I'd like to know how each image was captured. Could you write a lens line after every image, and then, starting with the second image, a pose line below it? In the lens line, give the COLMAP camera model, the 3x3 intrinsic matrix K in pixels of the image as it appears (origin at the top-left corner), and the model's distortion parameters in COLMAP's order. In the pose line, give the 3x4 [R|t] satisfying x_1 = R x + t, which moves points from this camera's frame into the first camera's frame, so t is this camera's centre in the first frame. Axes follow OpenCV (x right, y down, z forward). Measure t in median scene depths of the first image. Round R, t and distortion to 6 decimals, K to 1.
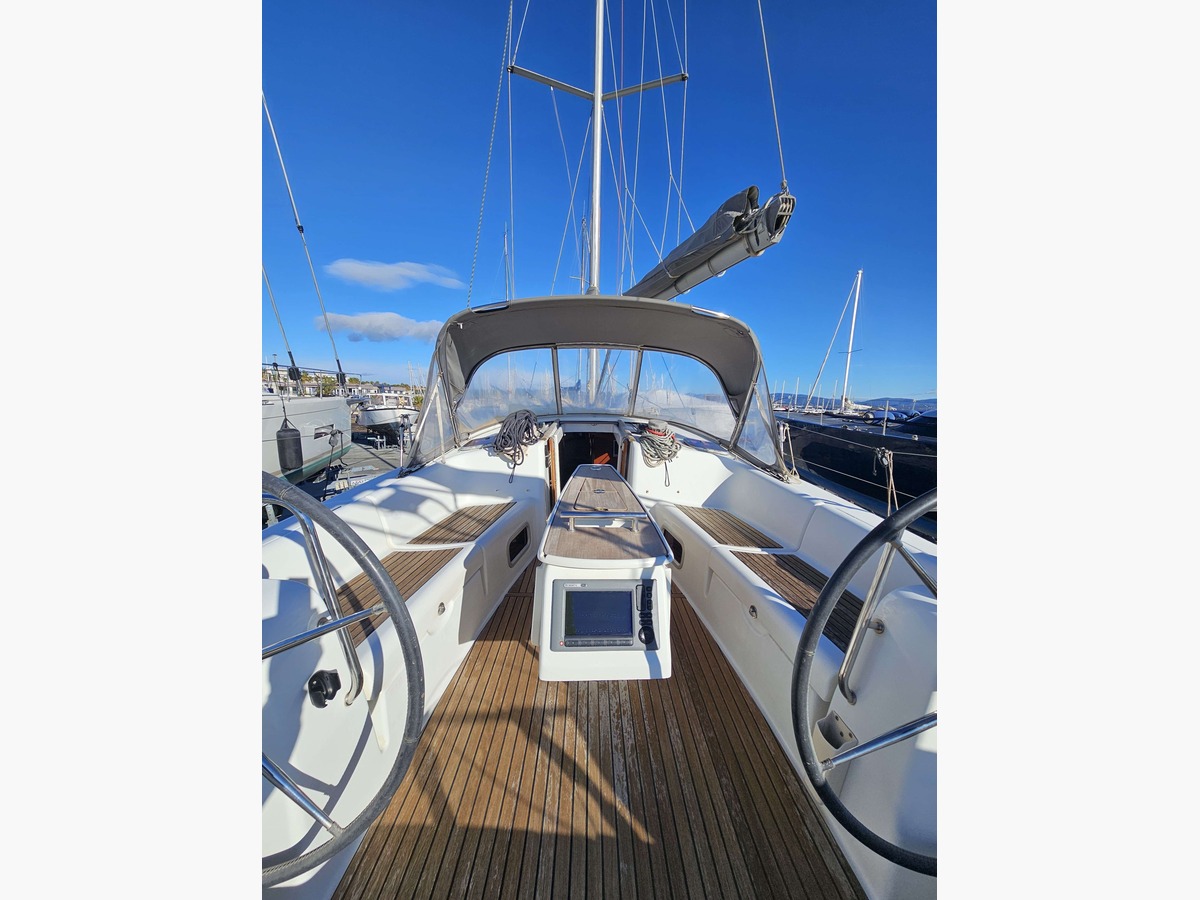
lens RADIAL K [[479.3, 0, 603.4], [0, 479.3, 470.5], [0, 0, 1]] dist [-0.001897, -0.000253]
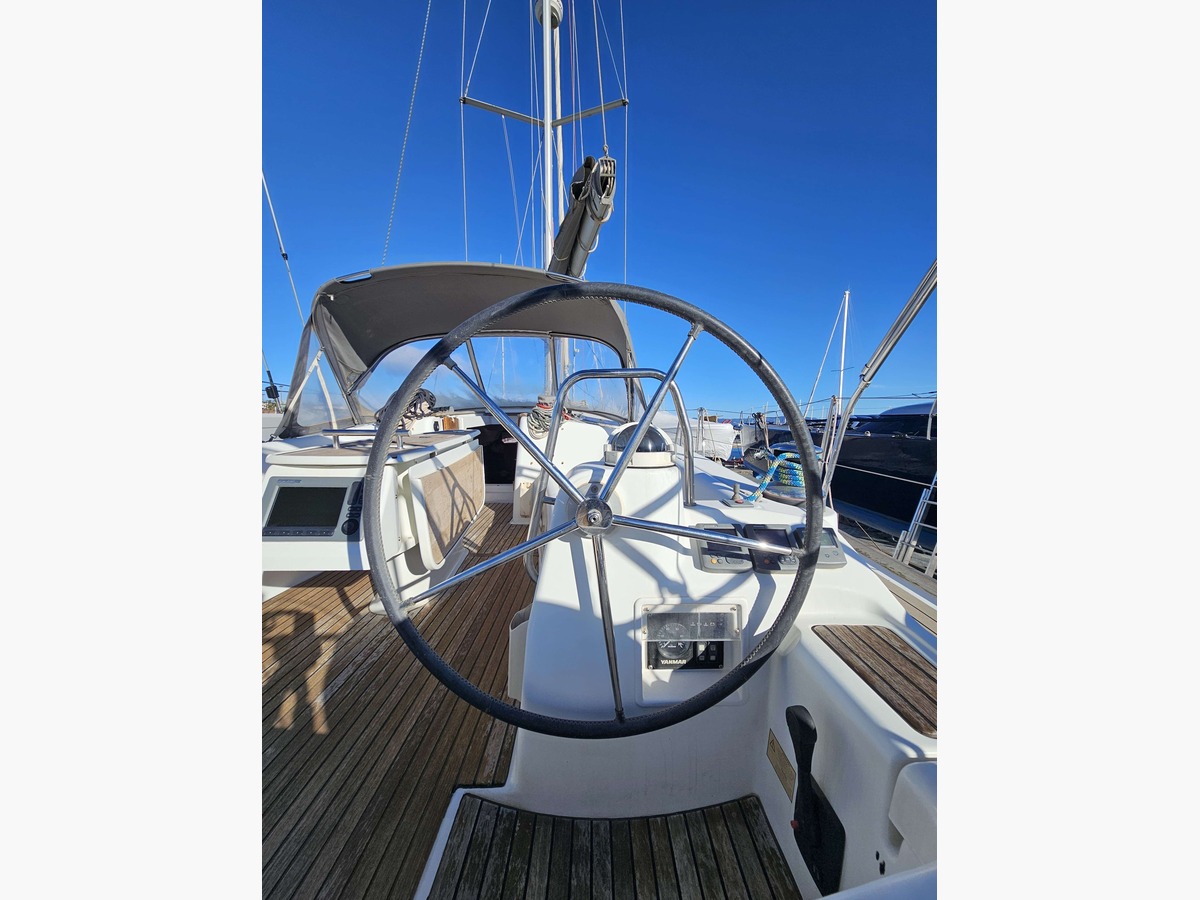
lens RADIAL K [[482.2, 0, 600.0], [0, 482.2, 450.0], [0, 0, 1]] dist [0.002826, 0.000141]
pose [[0.999718, -0.018140, -0.015339, 0.208944], [0.016587, 0.995249, -0.095935, 0.096524], [0.017006, 0.095653, 0.995269, -0.001814]]
